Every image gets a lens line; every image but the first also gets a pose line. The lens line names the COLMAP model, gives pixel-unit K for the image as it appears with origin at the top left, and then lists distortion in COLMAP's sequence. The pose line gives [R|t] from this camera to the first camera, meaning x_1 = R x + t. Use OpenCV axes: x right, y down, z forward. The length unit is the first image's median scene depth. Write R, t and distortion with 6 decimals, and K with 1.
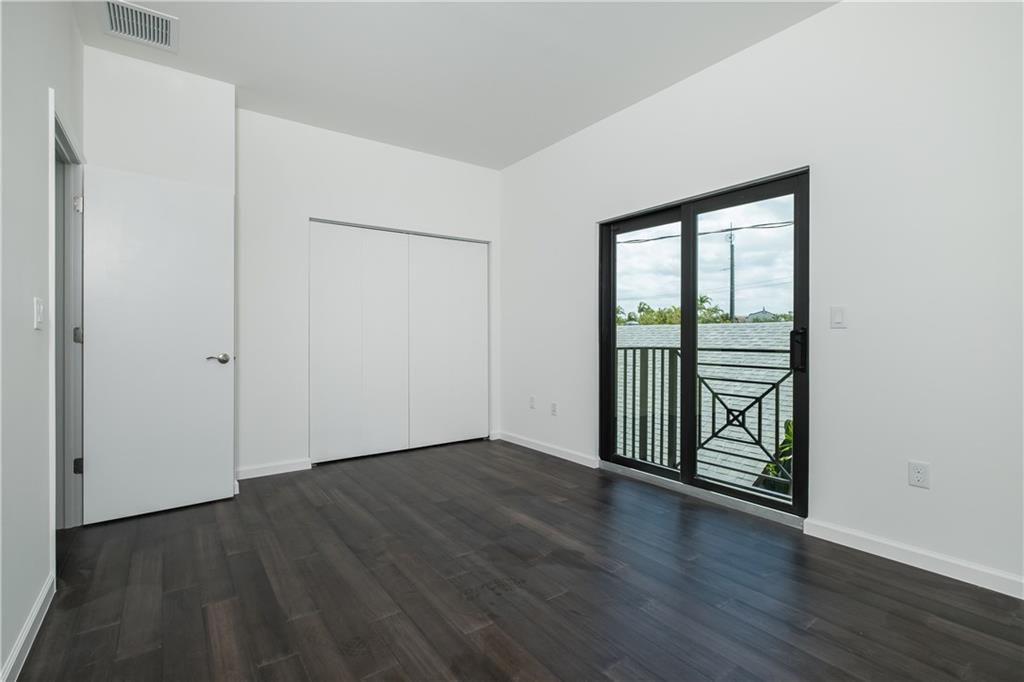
lens RADIAL K [[470.1, 0, 505.3], [0, 470.1, 340.0], [0, 0, 1]] dist [0.001385, -0.000635]
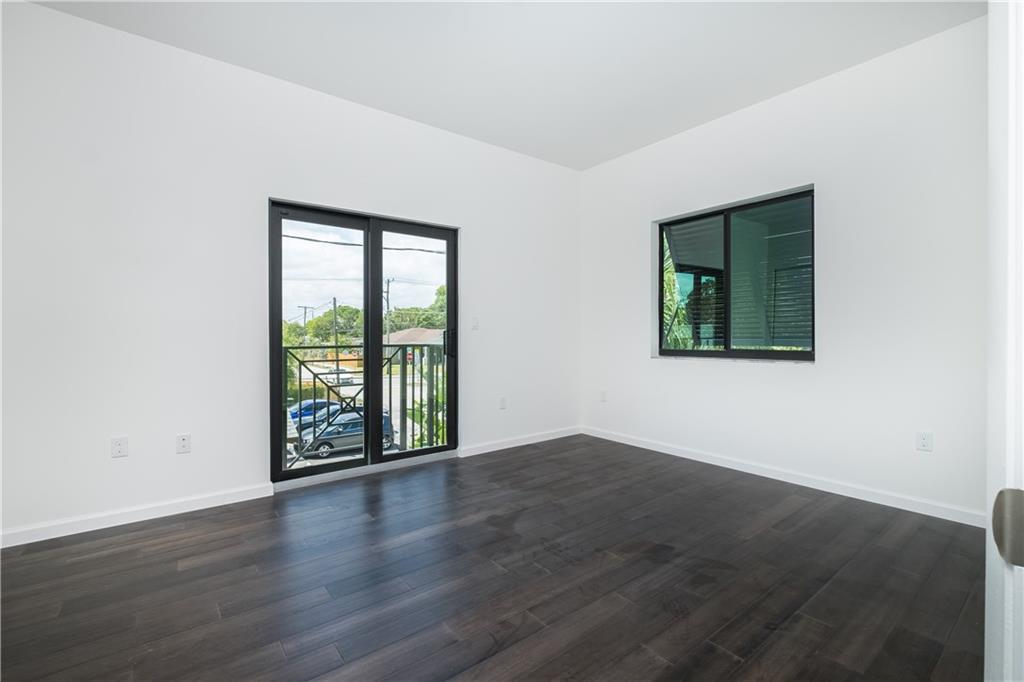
lens RADIAL K [[454.7, 0, 478.2], [0, 454.7, 341.8], [0, 0, 1]] dist [0.001328, 0.000039]
pose [[-0.015216, -0.016963, 0.999740, -0.744158], [0.010654, 0.999797, 0.017126, -0.007371], [-0.999827, 0.010912, -0.015032, 0.790326]]
